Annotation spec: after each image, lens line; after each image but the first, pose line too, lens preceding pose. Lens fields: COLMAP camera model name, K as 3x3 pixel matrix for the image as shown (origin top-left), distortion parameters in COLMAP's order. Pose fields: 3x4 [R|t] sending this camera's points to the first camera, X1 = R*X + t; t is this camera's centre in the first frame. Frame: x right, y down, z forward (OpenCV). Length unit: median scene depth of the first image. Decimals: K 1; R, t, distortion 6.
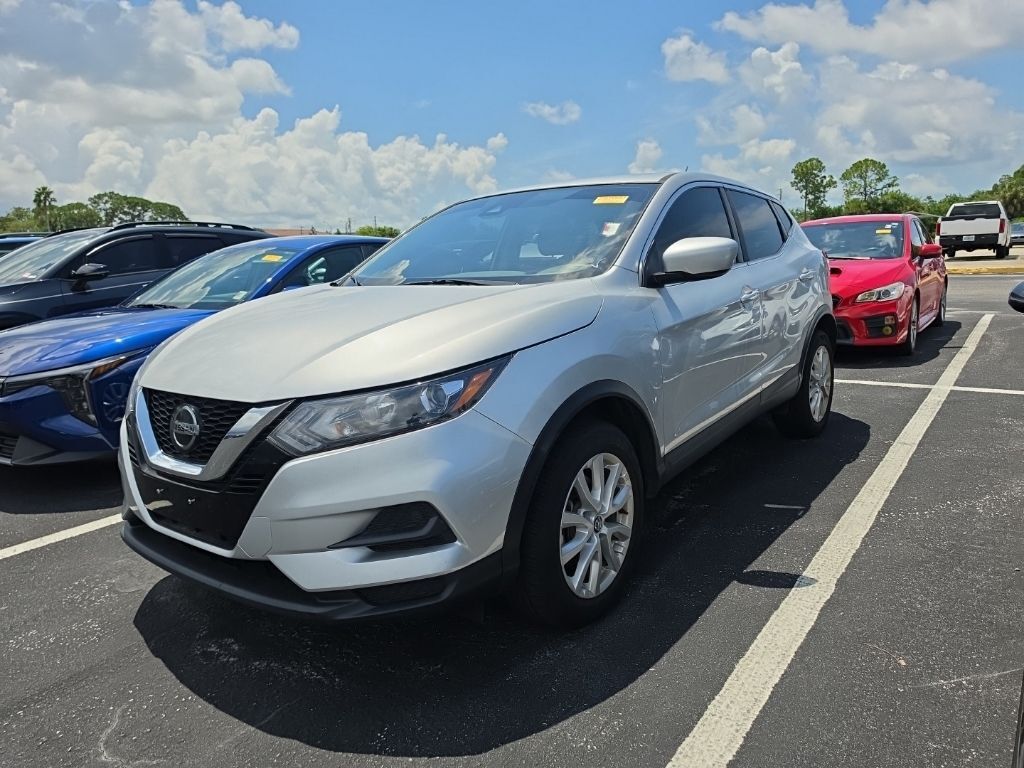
lens RADIAL K [[741.3, 0, 512.0], [0, 741.3, 384.0], [0, 0, 1]] dist [-0.004892, -0.008895]
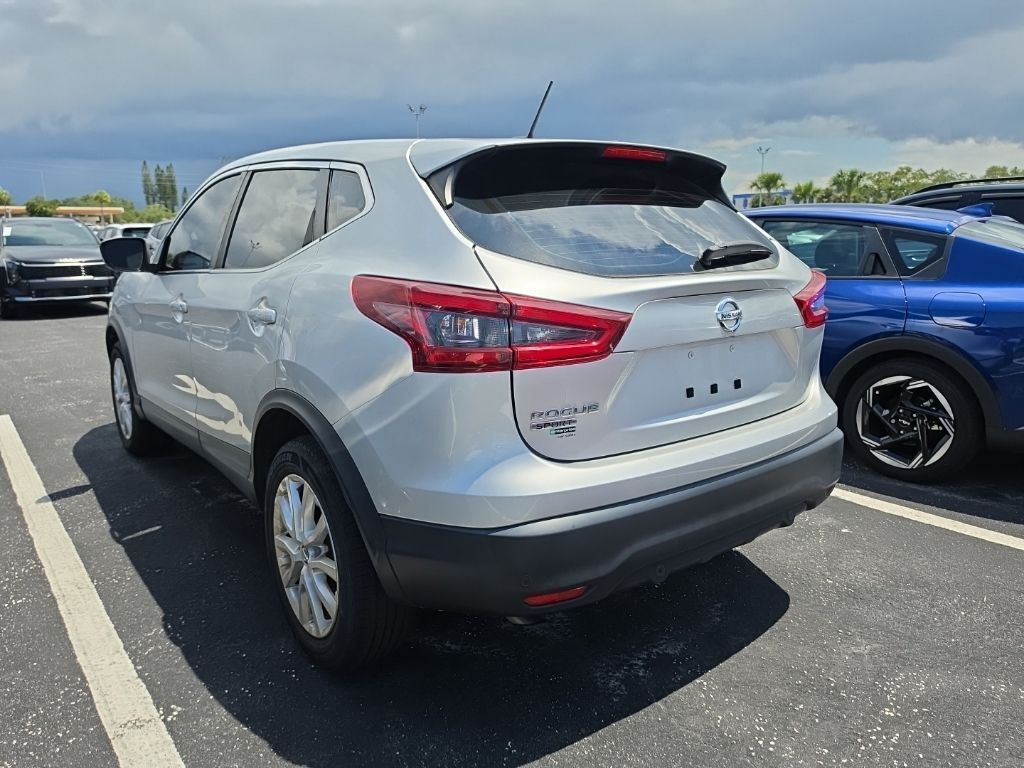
lens RADIAL K [[735.5, 0, 509.2], [0, 735.5, 389.6], [0, 0, 1]] dist [-0.012532, 0.001096]
pose [[-0.281922, 0.244735, -0.927699, 1.009141], [-0.151019, 0.943547, 0.294809, -0.332765], [0.947477, 0.223213, -0.229047, 1.549739]]
